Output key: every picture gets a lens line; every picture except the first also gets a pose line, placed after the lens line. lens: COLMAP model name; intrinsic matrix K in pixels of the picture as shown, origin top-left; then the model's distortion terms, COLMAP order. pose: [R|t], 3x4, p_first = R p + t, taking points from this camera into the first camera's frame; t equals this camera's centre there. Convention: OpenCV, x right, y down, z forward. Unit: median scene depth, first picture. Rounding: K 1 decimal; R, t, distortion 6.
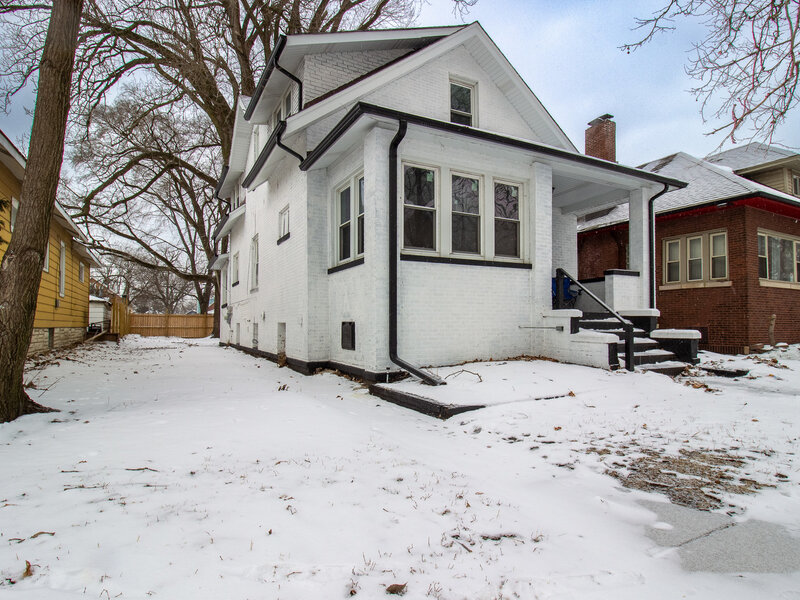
lens RADIAL K [[433.7, 0, 387.6], [0, 433.7, 319.1], [0, 0, 1]] dist [0.002833, 0.000106]
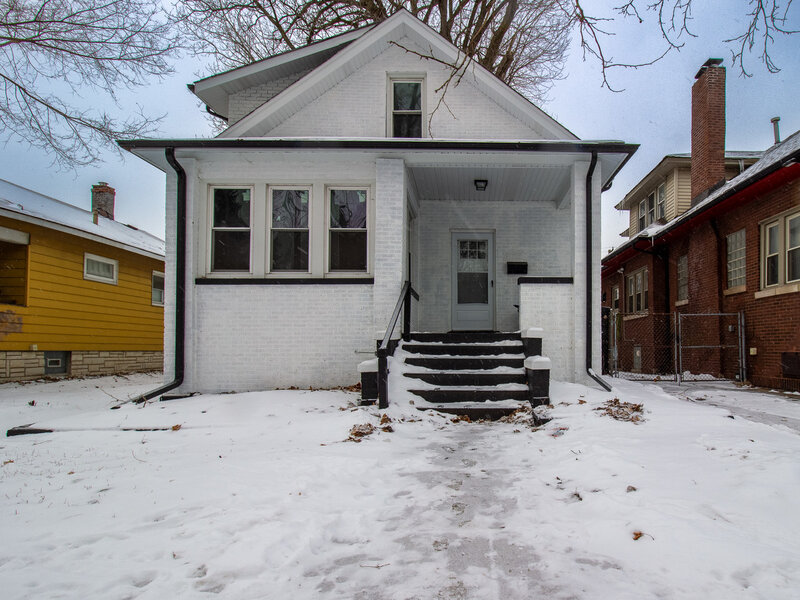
lens RADIAL K [[453.0, 0, 410.3], [0, 453.0, 335.9], [0, 0, 1]] dist [-0.011771, -0.000318]
pose [[0.901926, -0.008978, -0.431798, 0.818386], [0.004165, 0.999918, -0.012092, -0.002021], [0.431871, 0.009108, 0.901889, 0.238786]]
